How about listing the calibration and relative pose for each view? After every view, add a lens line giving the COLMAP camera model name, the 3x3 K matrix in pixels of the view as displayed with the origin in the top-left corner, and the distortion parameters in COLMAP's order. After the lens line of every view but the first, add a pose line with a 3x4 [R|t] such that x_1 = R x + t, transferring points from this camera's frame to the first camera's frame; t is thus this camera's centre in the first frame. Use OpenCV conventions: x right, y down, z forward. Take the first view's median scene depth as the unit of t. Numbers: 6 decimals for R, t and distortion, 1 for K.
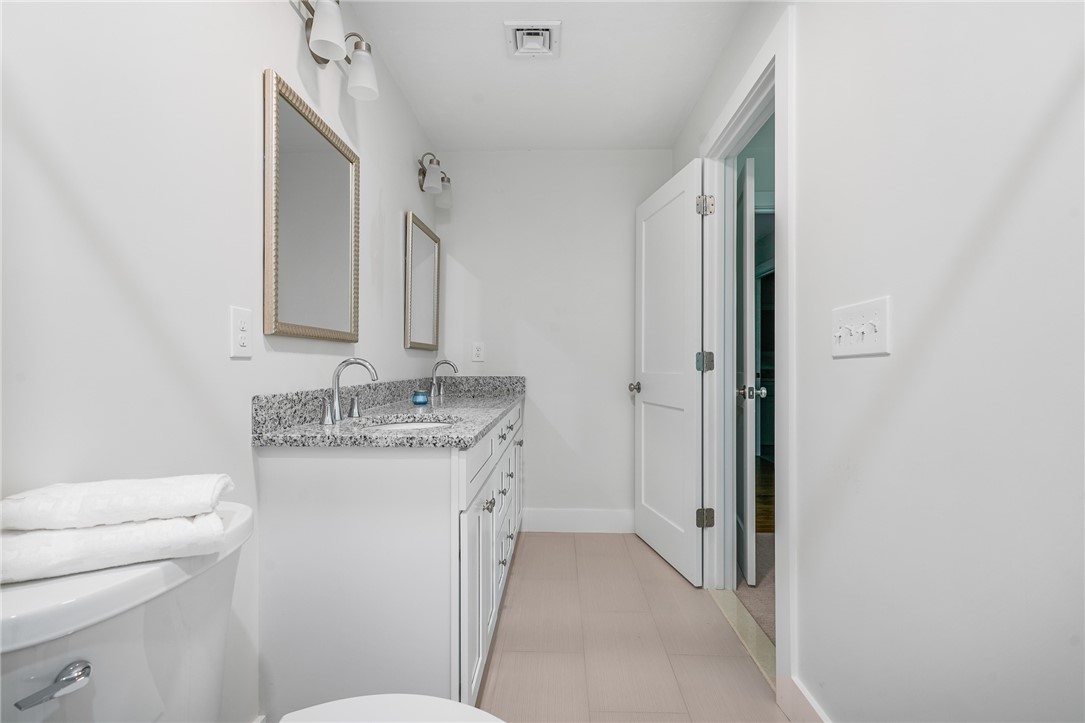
lens RADIAL K [[484.8, 0, 556.7], [0, 484.8, 364.6], [0, 0, 1]] dist [0.000695, 0.000203]
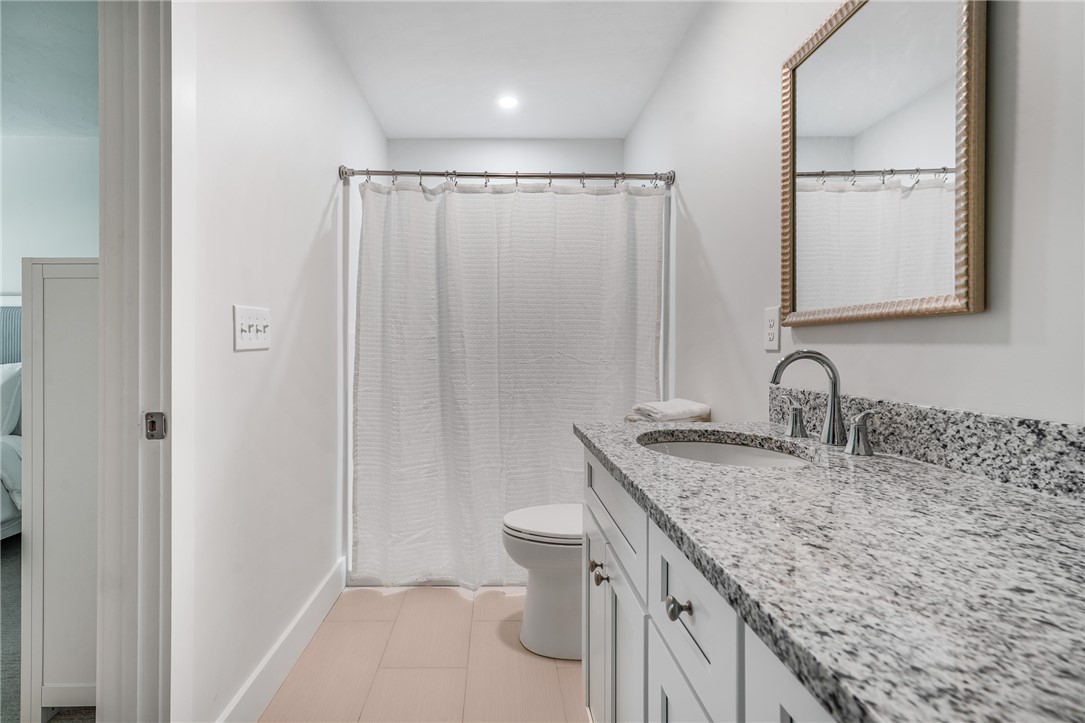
lens RADIAL K [[464.8, 0, 541.1], [0, 464.8, 349.2], [0, 0, 1]] dist [0.000307, 0.000204]
pose [[-0.994745, -0.000174, -0.102387, 0.004121], [-0.000409, 0.999997, 0.002272, -0.010514], [0.102386, 0.002302, -0.994742, 1.085404]]
